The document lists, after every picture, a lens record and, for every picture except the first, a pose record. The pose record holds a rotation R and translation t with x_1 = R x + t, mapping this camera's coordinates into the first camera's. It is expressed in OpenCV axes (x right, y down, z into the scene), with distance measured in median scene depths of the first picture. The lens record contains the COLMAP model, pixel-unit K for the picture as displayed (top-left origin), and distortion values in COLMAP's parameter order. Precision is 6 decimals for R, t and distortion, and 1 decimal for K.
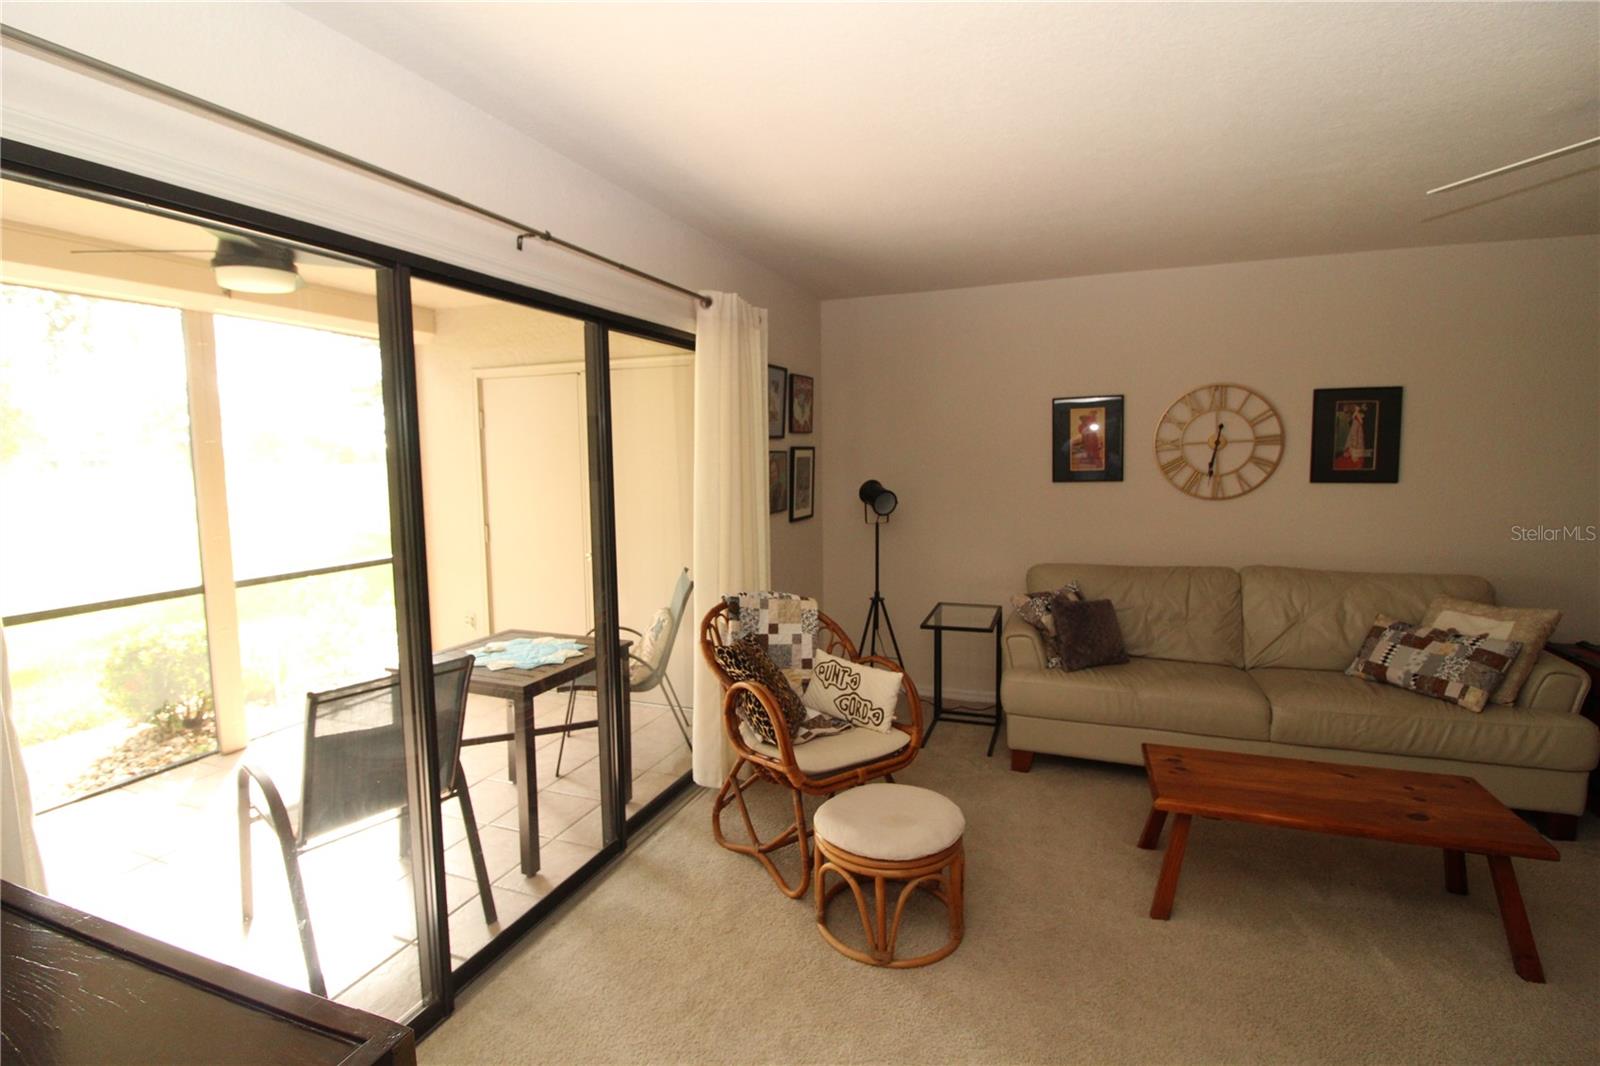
lens RADIAL K [[741.4, 0, 796.1], [0, 741.4, 515.4], [0, 0, 1]] dist [-0.001457, -0.011221]
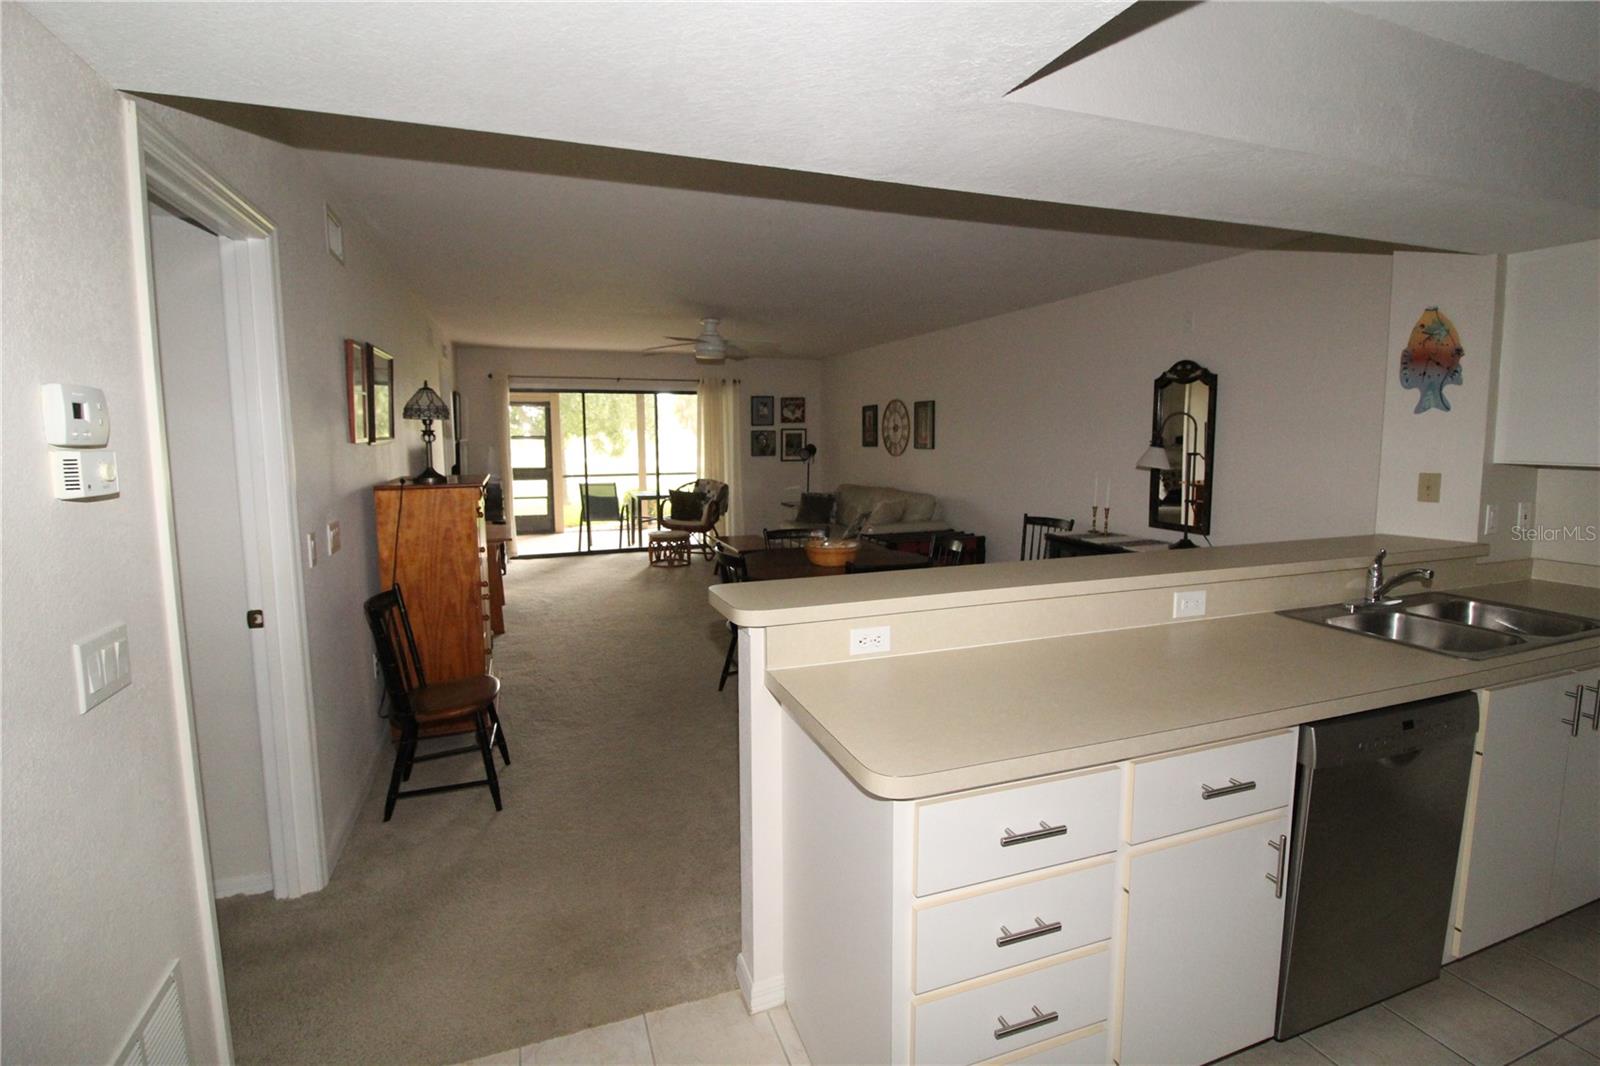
lens RADIAL K [[740.5, 0, 793.0], [0, 740.5, 515.5], [0, 0, 1]] dist [-0.002589, -0.009751]
pose [[0.666209, 0.096147, -0.739541, 2.034932], [-0.073457, 0.995292, 0.063224, 0.035391], [0.742138, 0.012204, 0.670136, -0.604005]]
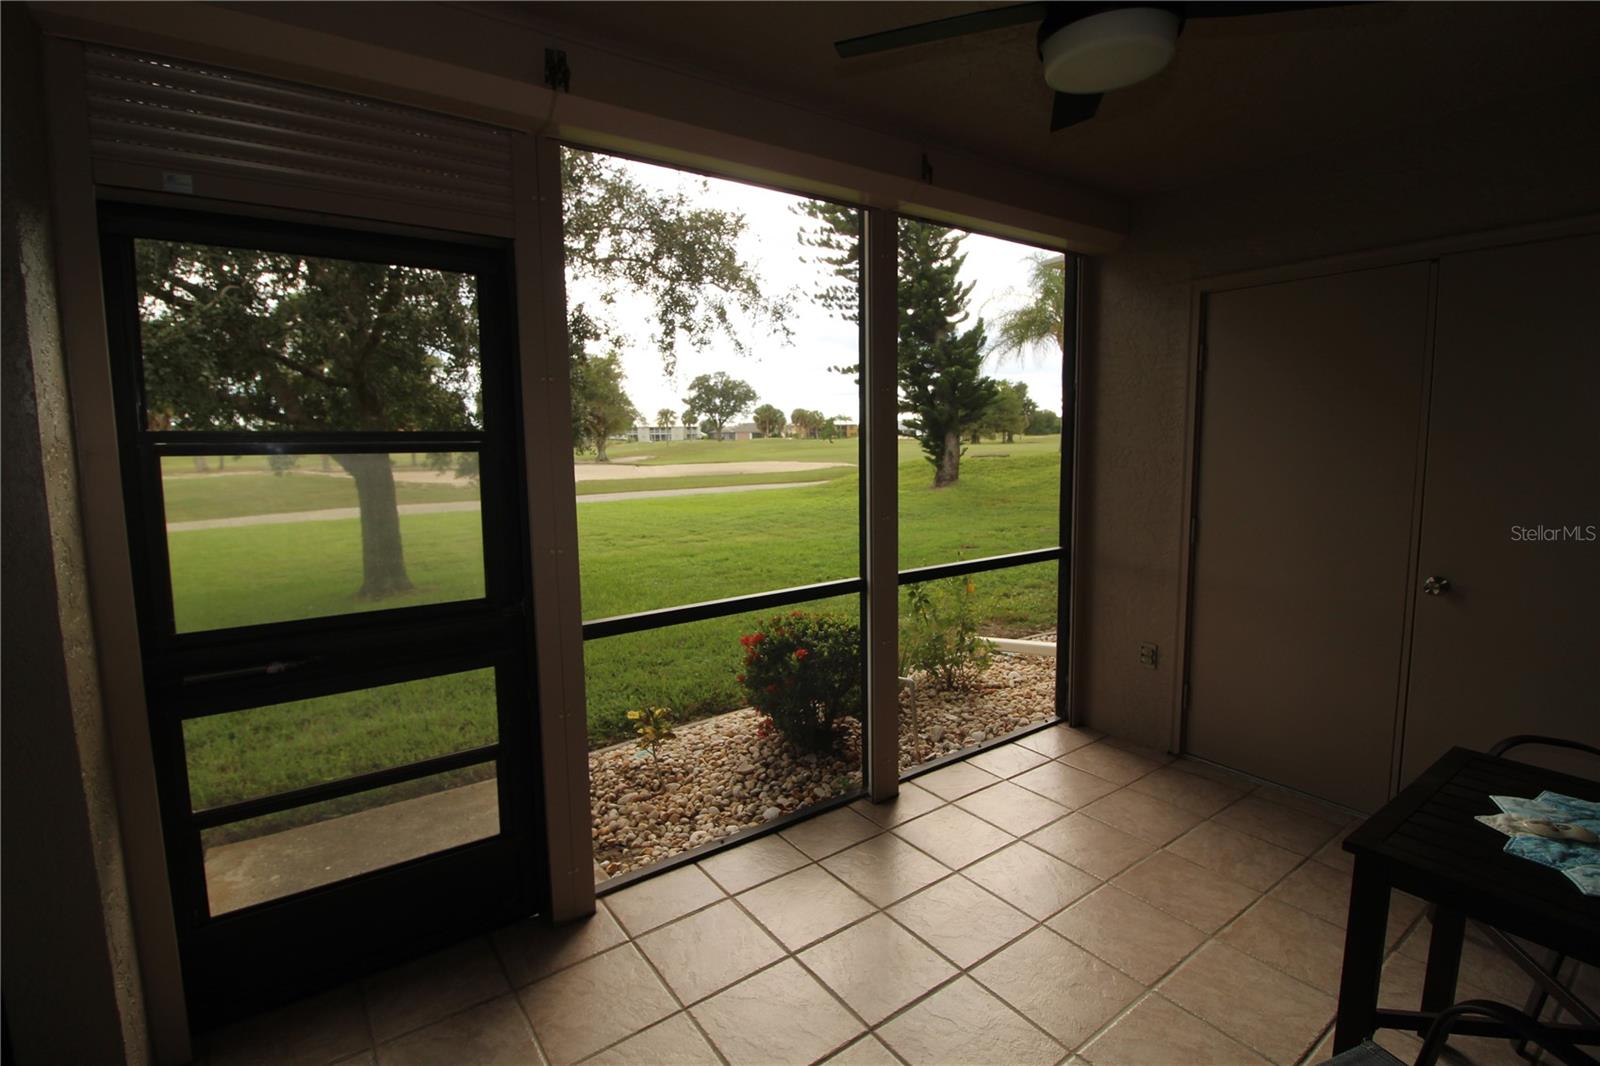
lens RADIAL K [[741.4, 0, 796.1], [0, 741.4, 515.4], [0, 0, 1]] dist [-0.001457, -0.011221]
pose [[0.836259, 0.058862, -0.545166, -0.477081], [-0.040861, 0.998147, 0.045092, -0.006160], [0.546810, -0.015433, 0.837115, 0.339110]]
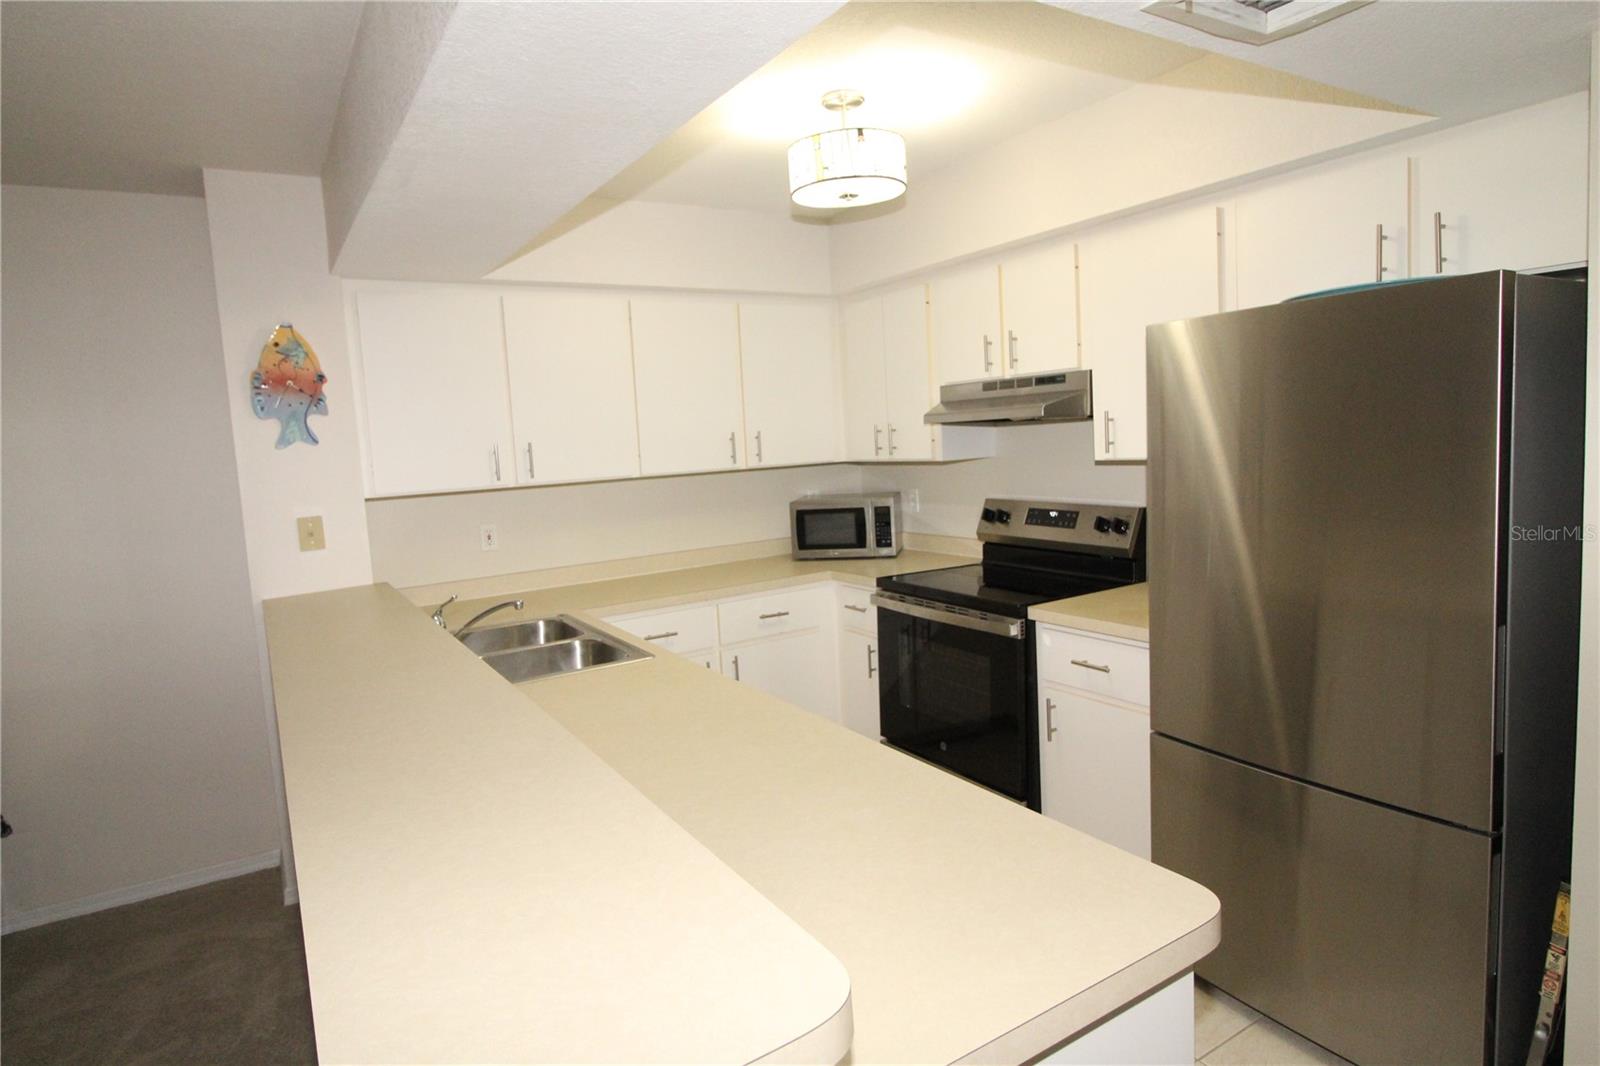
lens RADIAL K [[887.1, 0, 795.2], [0, 887.1, 514.2], [0, 0, 1]] dist [0.009301, -0.017592]
pose [[0.599030, -0.089960, 0.795657, 1.498326], [0.113094, 0.993213, 0.027151, 0.014646], [-0.792699, 0.073720, 0.605139, -0.408997]]
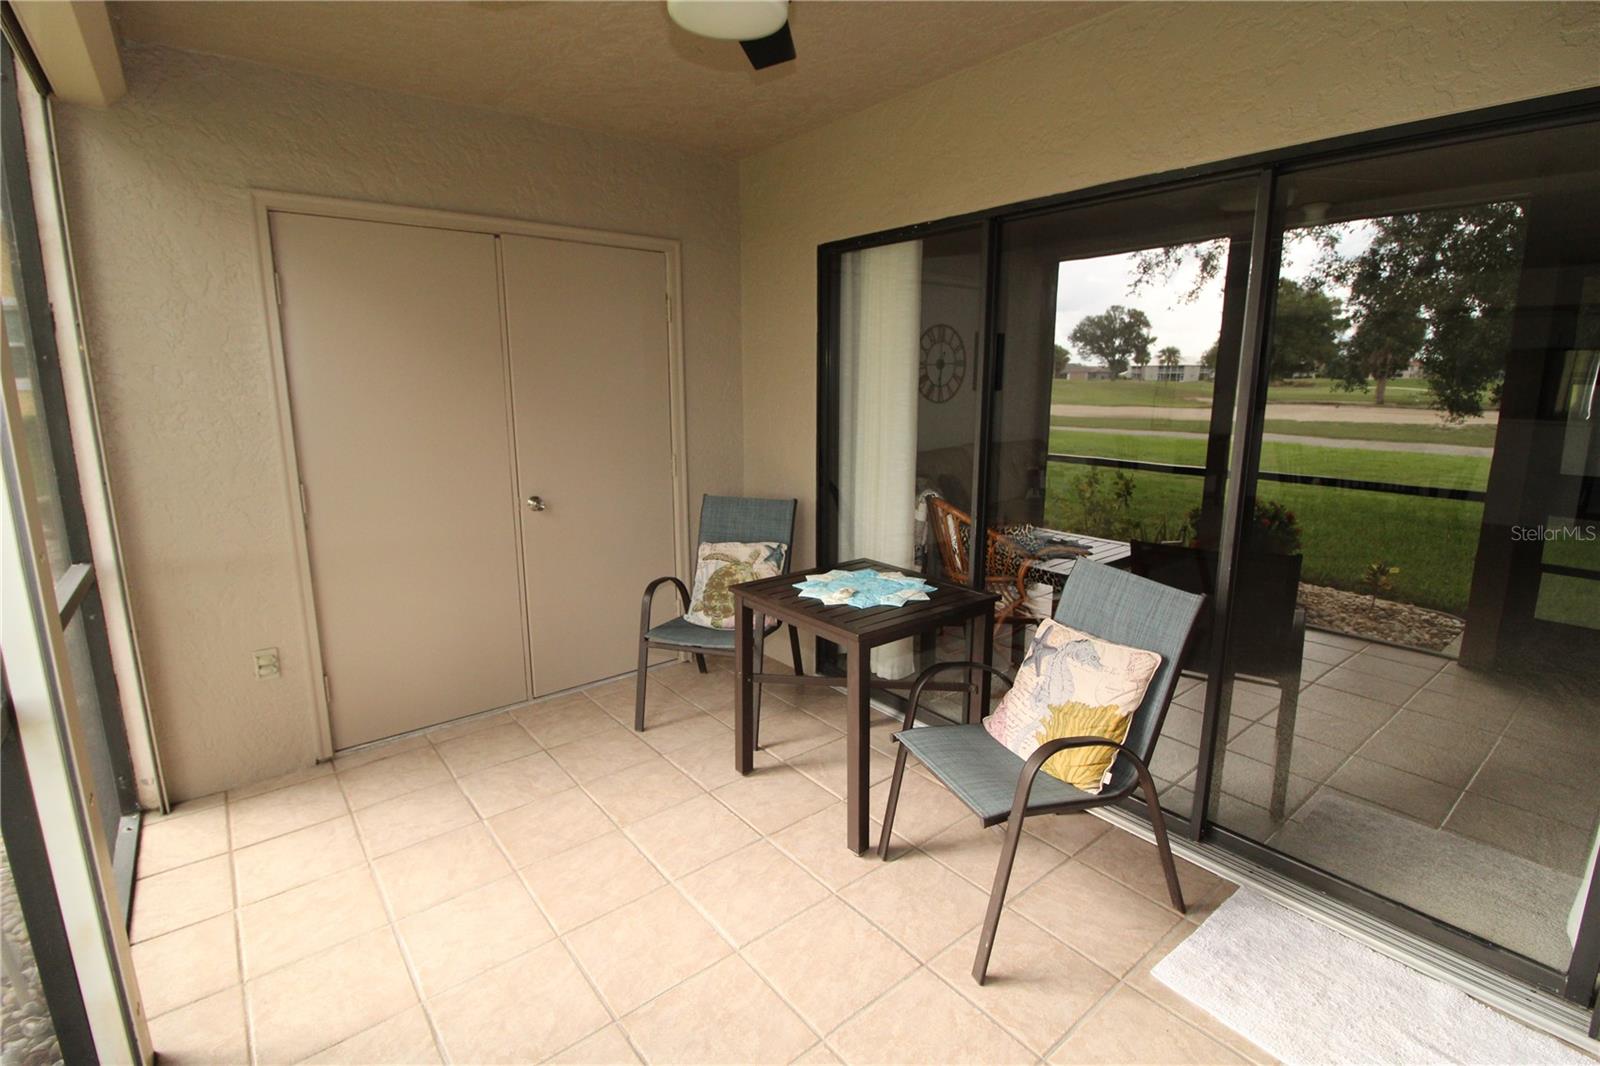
lens RADIAL K [[740.5, 0, 793.0], [0, 740.5, 515.5], [0, 0, 1]] dist [-0.002589, -0.009751]
pose [[0.496641, -0.149124, 0.855050, -0.957986], [0.066517, 0.988772, 0.133811, -0.017219], [-0.865404, -0.009580, 0.500984, 0.541470]]
